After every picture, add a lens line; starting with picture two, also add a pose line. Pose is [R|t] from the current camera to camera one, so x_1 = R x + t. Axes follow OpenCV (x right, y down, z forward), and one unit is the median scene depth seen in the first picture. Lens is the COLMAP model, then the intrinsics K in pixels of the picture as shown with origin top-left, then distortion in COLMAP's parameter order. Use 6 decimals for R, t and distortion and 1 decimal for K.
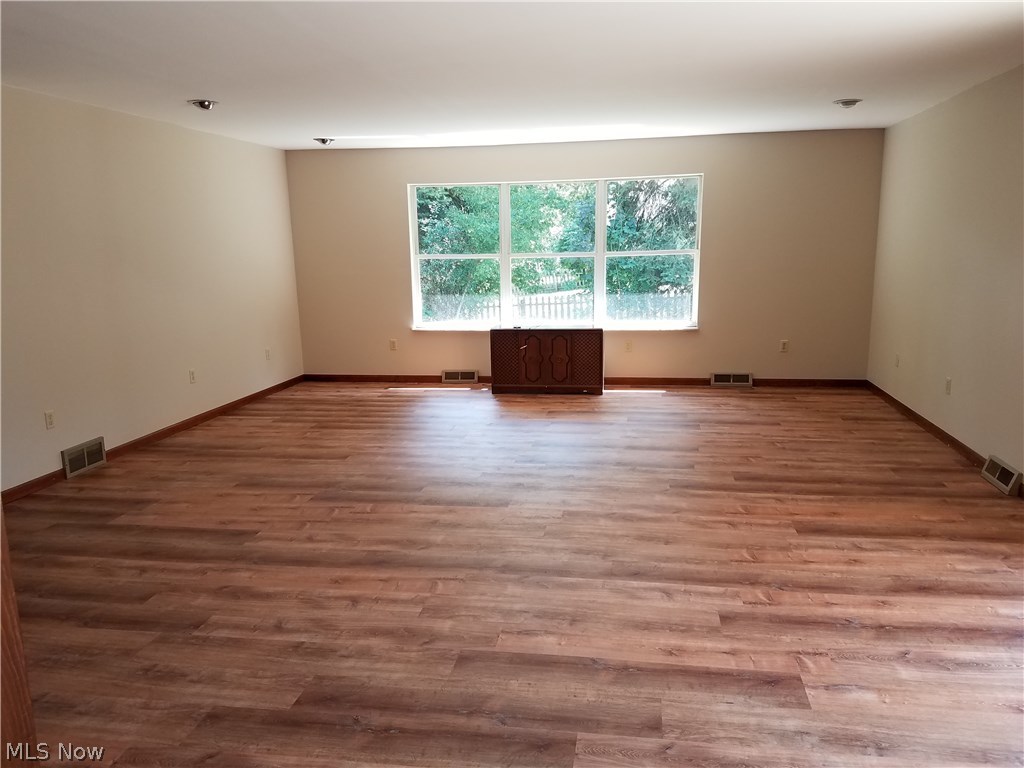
lens RADIAL K [[781.6, 0, 512.0], [0, 781.6, 384.0], [0, 0, 1]] dist [0.210857, -0.297958]
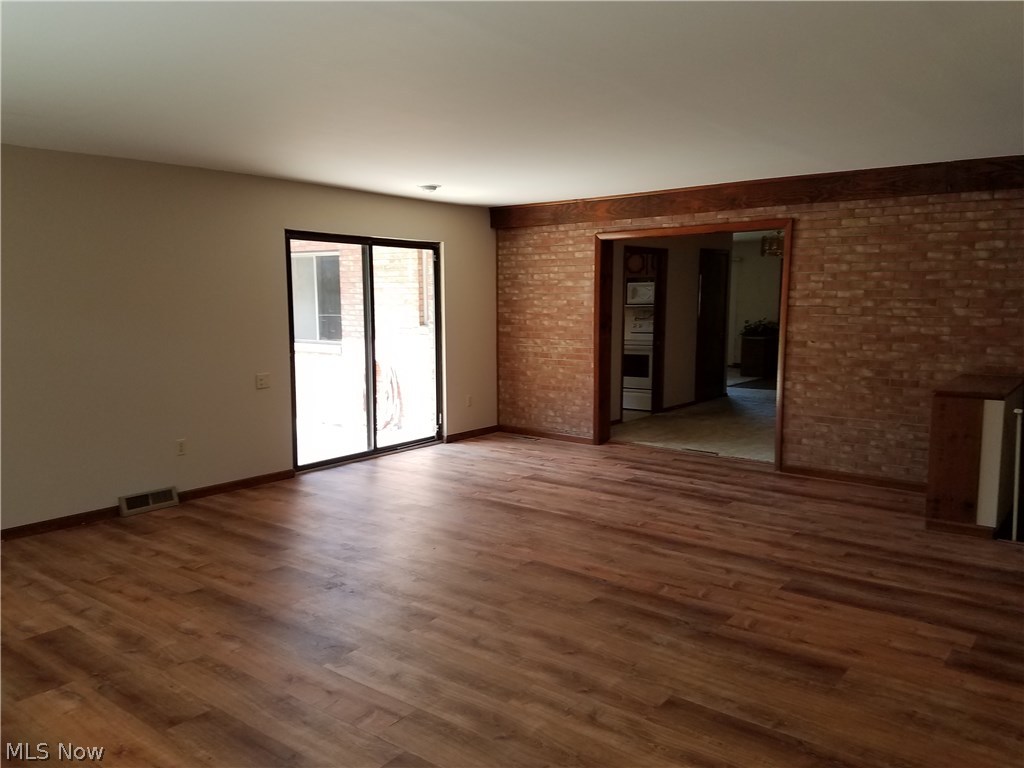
lens RADIAL K [[781.6, 0, 512.0], [0, 781.6, 384.0], [0, 0, 1]] dist [0.210857, -0.297958]
pose [[-0.877270, -0.036325, 0.478622, -0.393447], [0.103313, 0.959472, 0.262183, -0.282323], [-0.468748, 0.279453, -0.837963, 1.536520]]
